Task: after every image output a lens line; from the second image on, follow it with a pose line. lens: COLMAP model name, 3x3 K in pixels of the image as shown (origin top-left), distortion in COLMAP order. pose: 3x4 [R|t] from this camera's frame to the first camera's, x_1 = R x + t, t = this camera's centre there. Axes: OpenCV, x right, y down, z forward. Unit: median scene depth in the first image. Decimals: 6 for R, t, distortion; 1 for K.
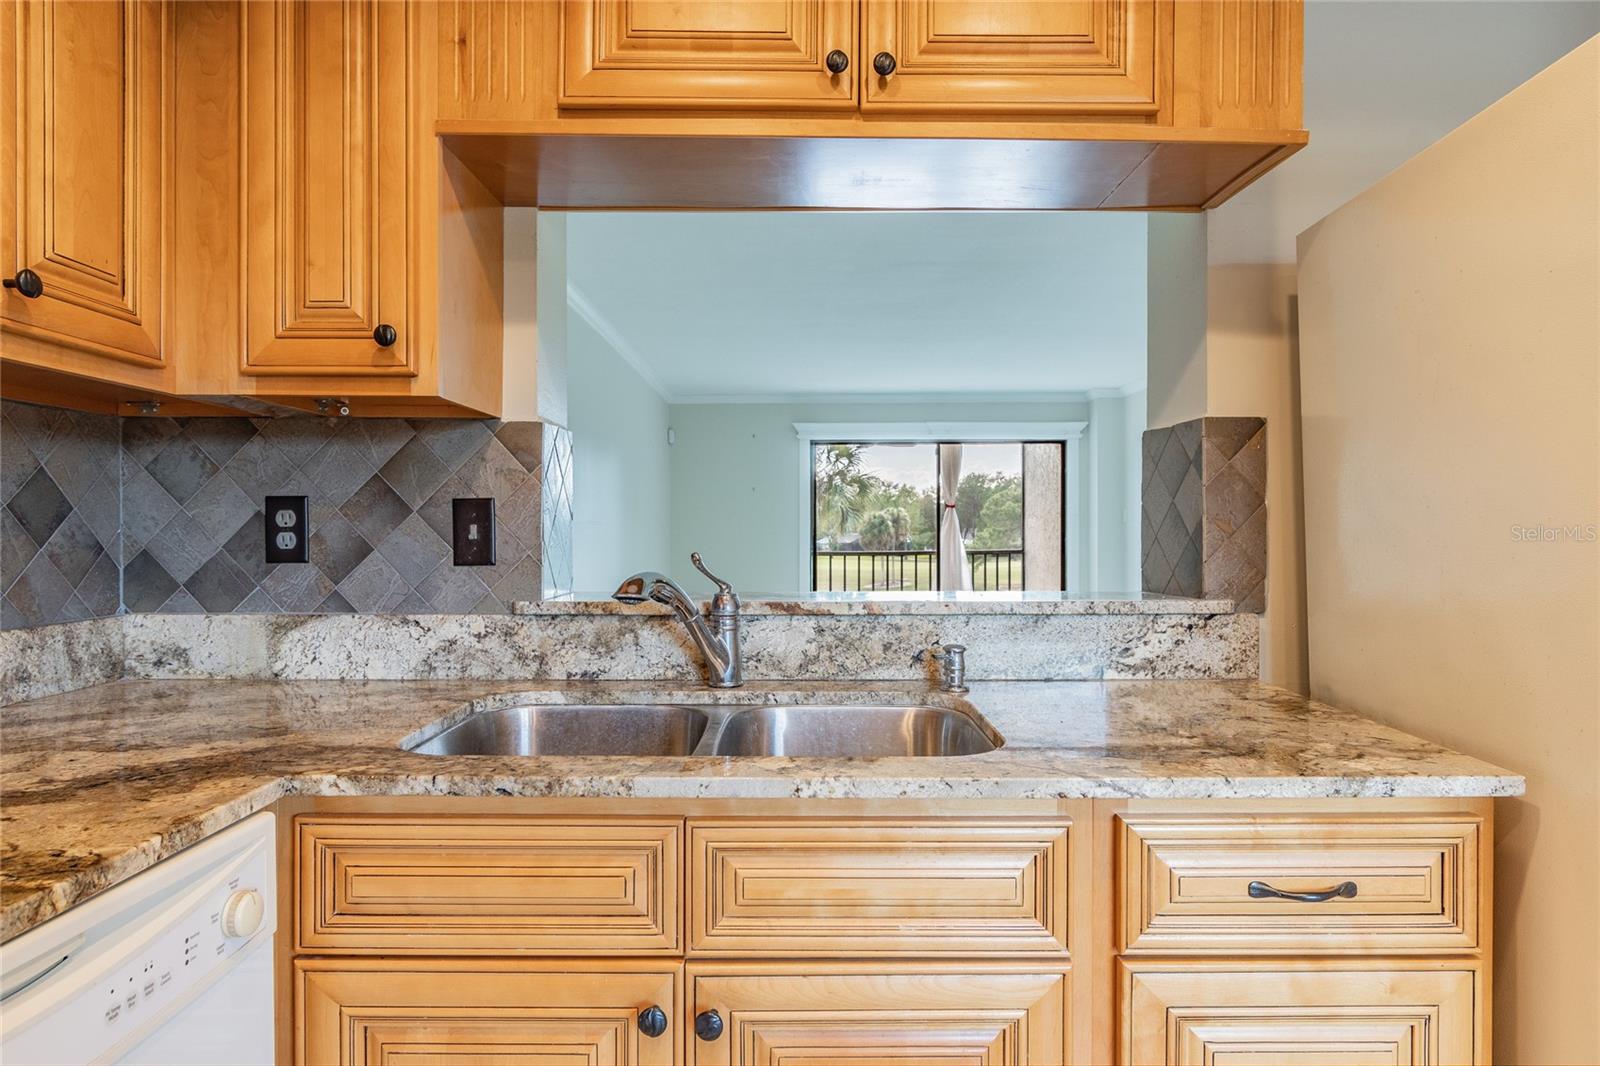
lens RADIAL K [[949.3, 0, 800.0], [0, 949.3, 533.0], [0, 0, 1]] dist [0.001059, 0.000030]
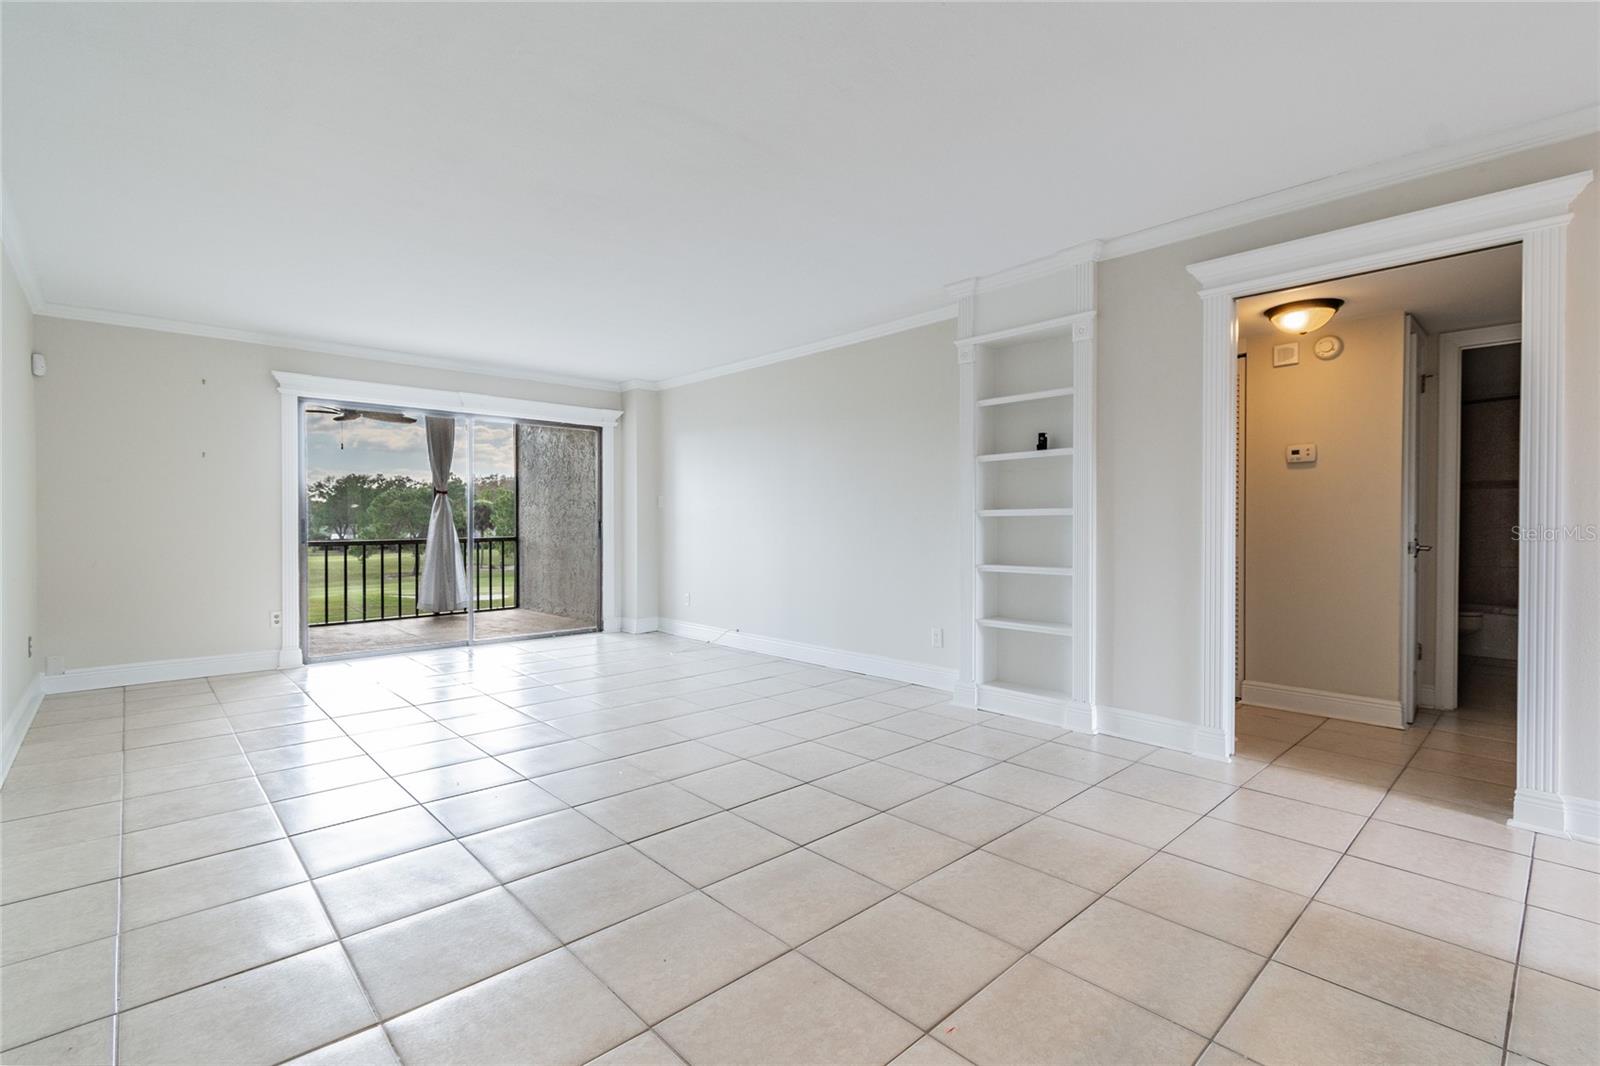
lens RADIAL K [[725.6, 0, 806.6], [0, 725.6, 528.9], [0, 0, 1]] dist [0.004090, 0.000409]
pose [[0.733429, -0.004272, 0.679752, -0.071659], [0.003776, 0.999990, 0.002211, 0.008436], [-0.679755, 0.000945, 0.733439, 0.223346]]
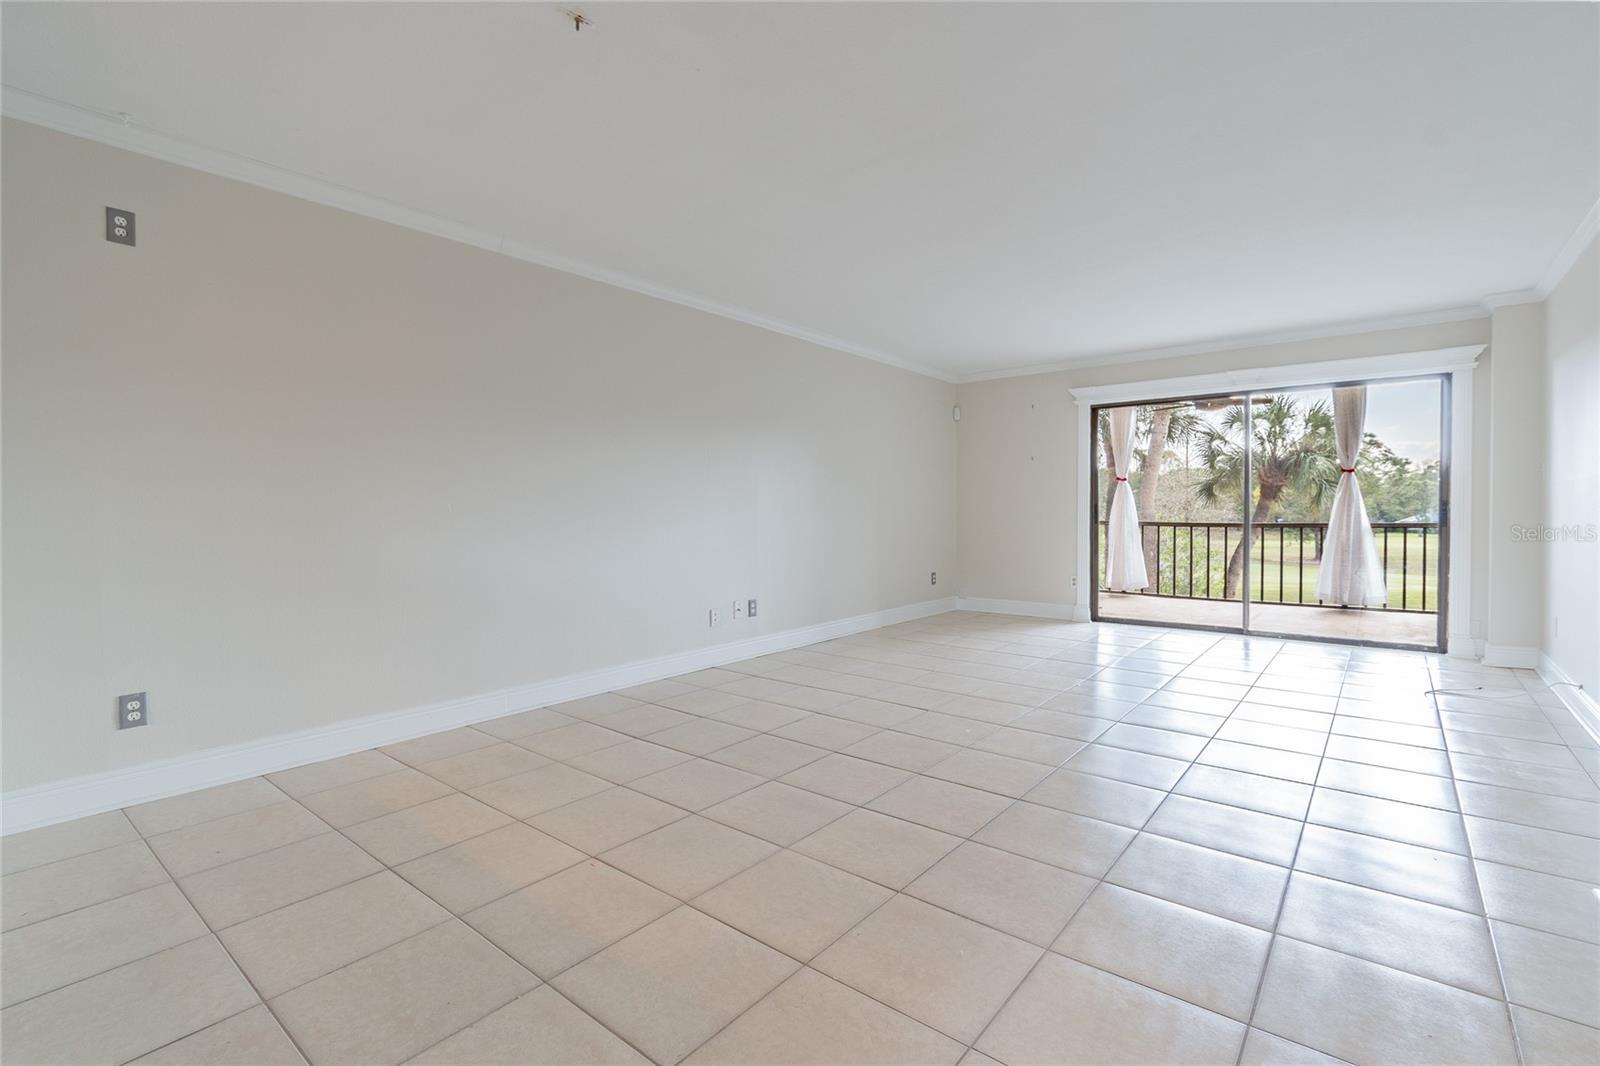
lens RADIAL K [[725.6, 0, 806.6], [0, 725.6, 528.9], [0, 0, 1]] dist [0.004090, 0.000409]
pose [[0.773573, 0.016021, -0.633504, 0.203763], [-0.000823, 0.999705, 0.024277, 0.008136], [0.633706, -0.018259, 0.773358, 0.192862]]
